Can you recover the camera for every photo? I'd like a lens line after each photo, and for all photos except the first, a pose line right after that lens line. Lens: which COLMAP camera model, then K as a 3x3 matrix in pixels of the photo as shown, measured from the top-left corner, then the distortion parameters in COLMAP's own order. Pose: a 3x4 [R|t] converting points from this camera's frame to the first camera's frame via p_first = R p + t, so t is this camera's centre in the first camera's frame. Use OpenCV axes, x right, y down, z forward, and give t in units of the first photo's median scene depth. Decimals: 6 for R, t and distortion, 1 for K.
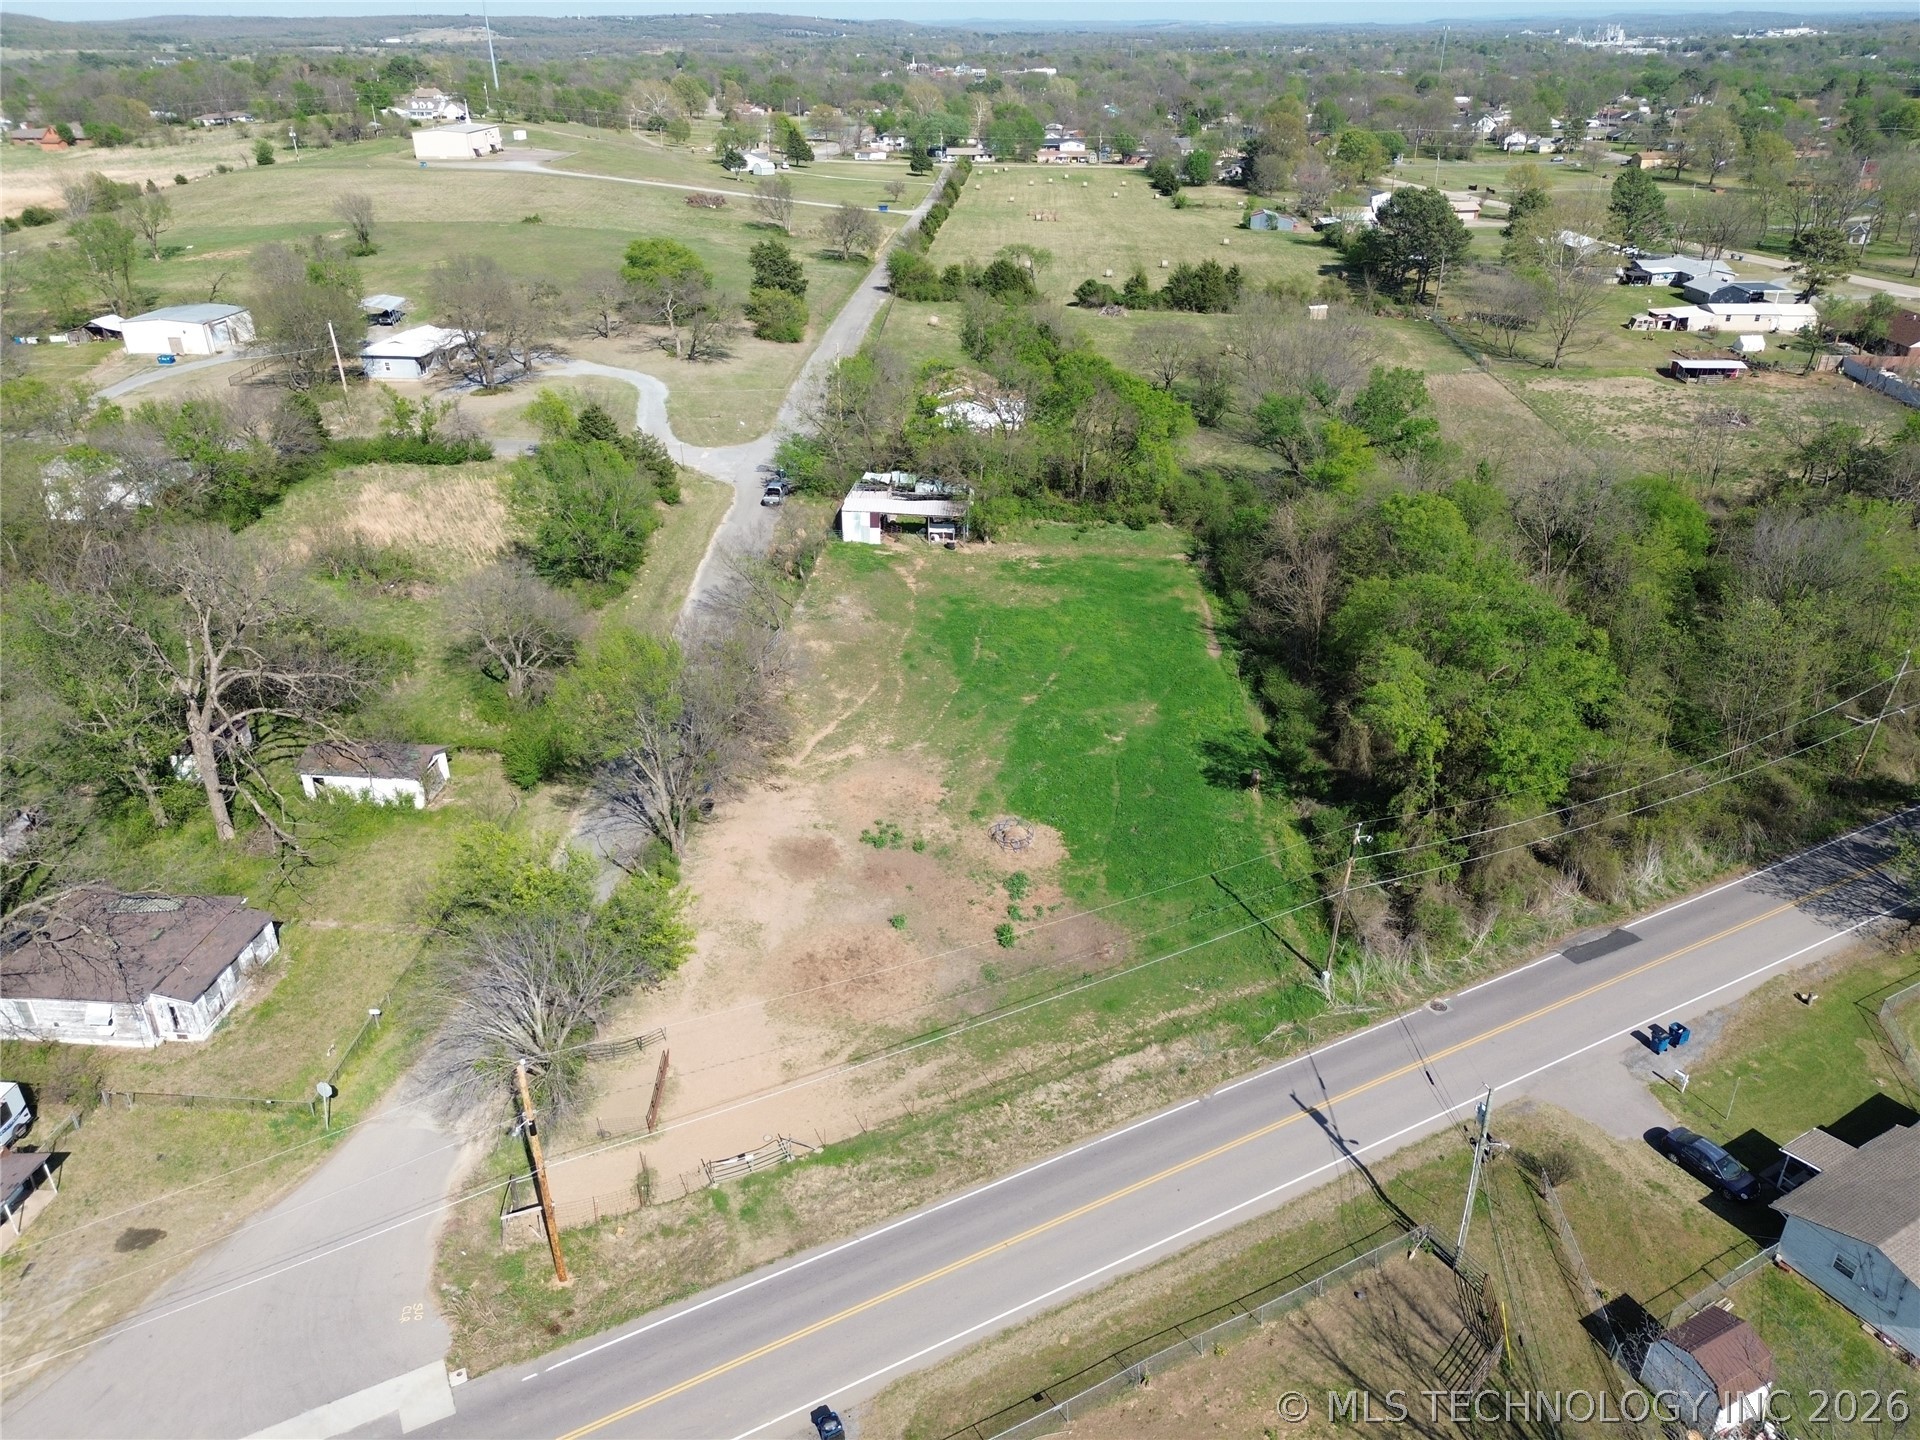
lens RADIAL K [[1355.7, 0, 960.0], [0, 1355.7, 720.0], [0, 0, 1]] dist [0.078292, -0.067076]
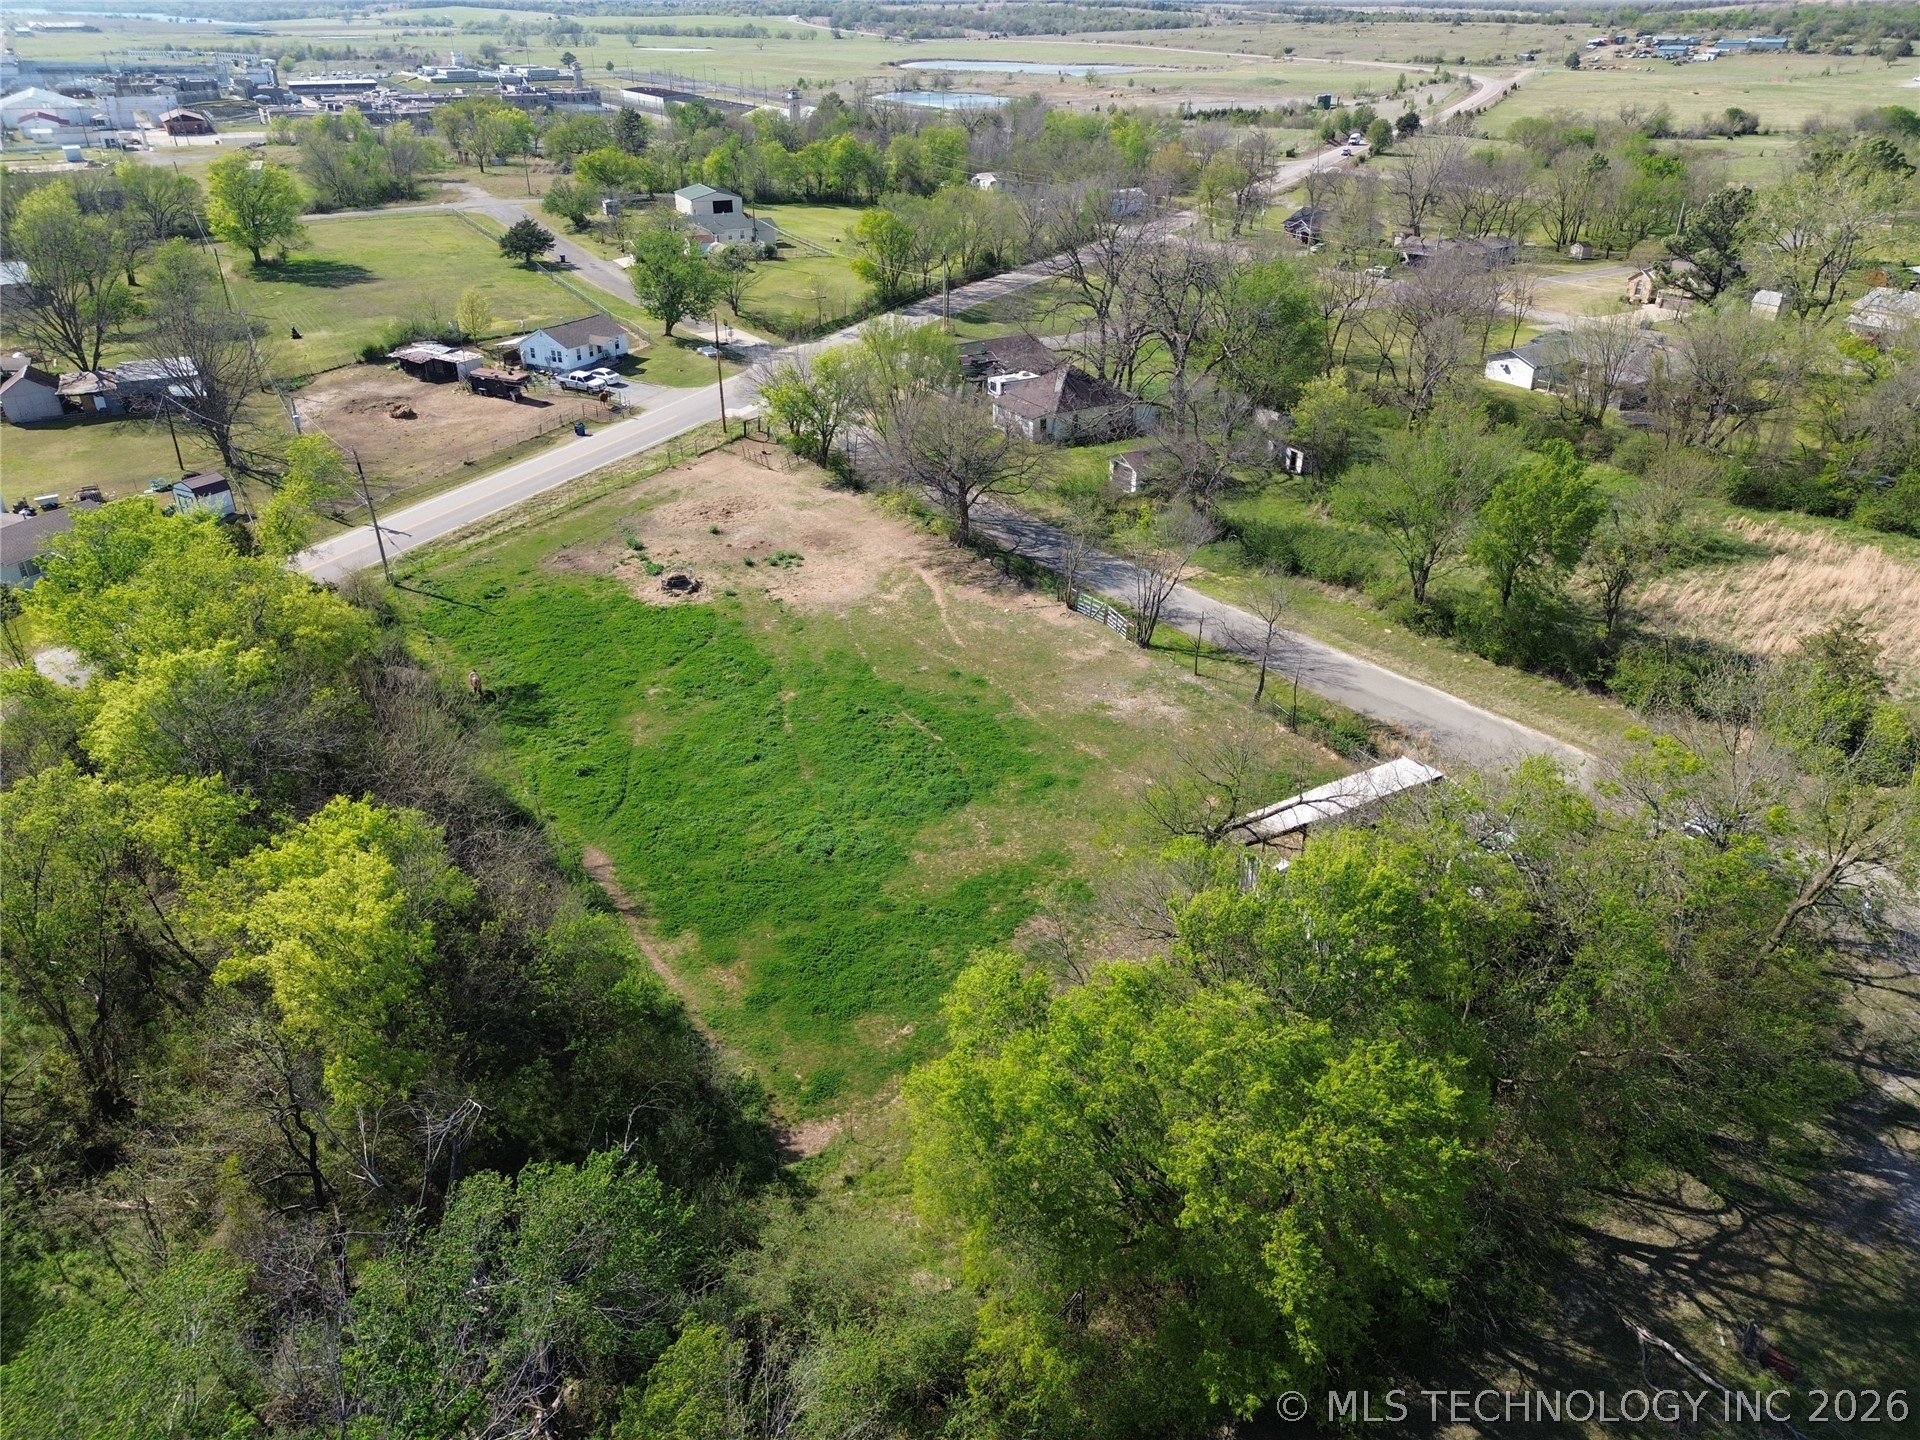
lens RADIAL K [[1355.7, 0, 960.0], [0, 1355.7, 720.0], [0, 0, 1]] dist [0.078292, -0.067076]
pose [[-0.826089, 0.266155, -0.496728, 0.521355], [-0.252121, 0.613760, 0.748154, -0.889236], [0.503997, 0.743277, -0.439917, 2.023266]]
